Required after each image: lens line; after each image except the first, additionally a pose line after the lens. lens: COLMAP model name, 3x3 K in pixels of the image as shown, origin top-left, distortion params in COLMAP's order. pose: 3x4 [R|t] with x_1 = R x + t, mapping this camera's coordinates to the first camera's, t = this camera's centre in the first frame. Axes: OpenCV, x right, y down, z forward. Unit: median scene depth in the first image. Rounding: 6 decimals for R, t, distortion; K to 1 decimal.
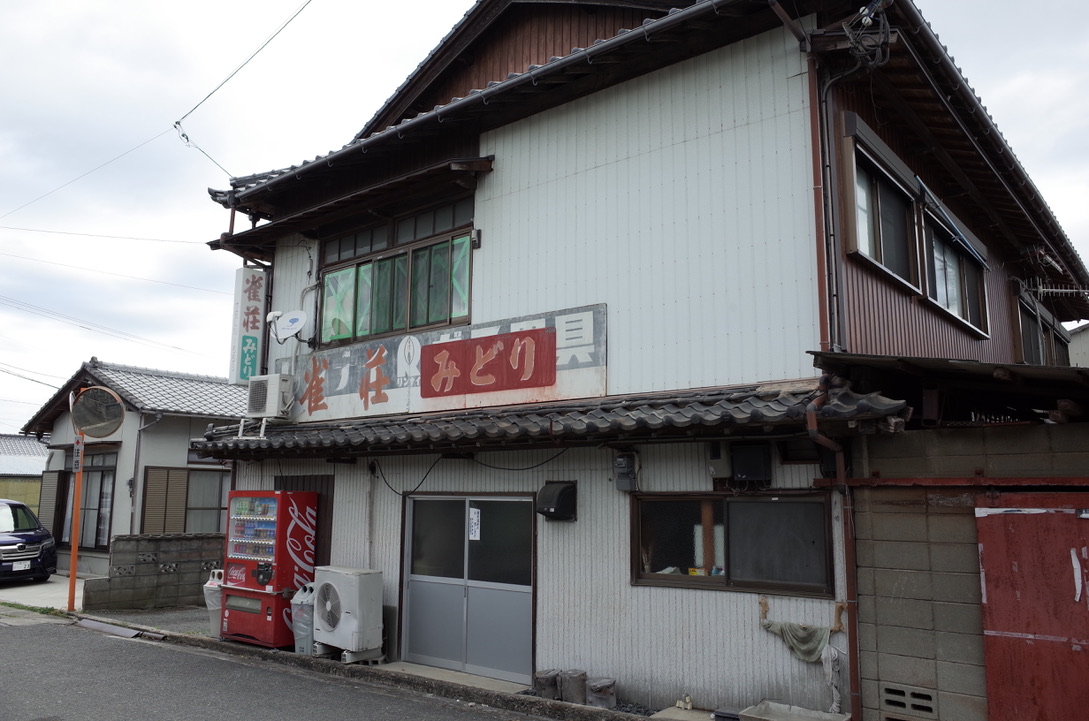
lens RADIAL K [[839.4, 0, 544.5], [0, 839.4, 360.5], [0, 0, 1]] dist [-0.073744, 0.076232]
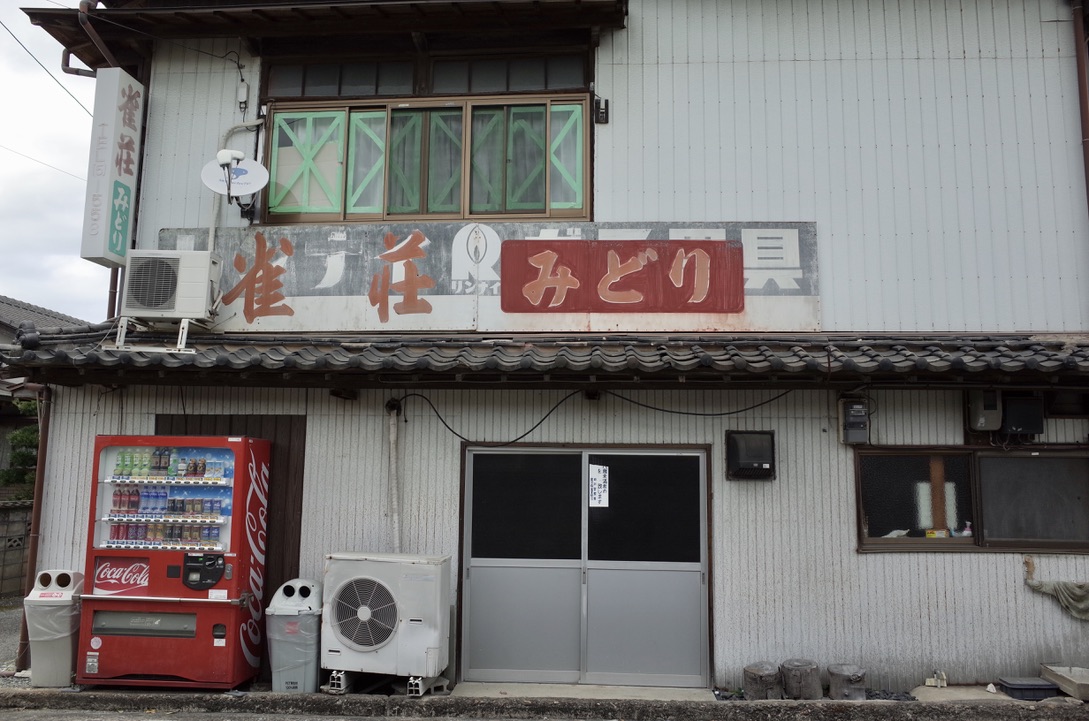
lens RADIAL K [[839.4, 0, 544.5], [0, 839.4, 360.5], [0, 0, 1]] dist [-0.073744, 0.076232]
pose [[0.818670, 0.079576, 0.568724, -0.537414], [-0.099753, 0.995003, 0.004373, 0.081536], [-0.565534, -0.060312, 0.822517, 0.398859]]
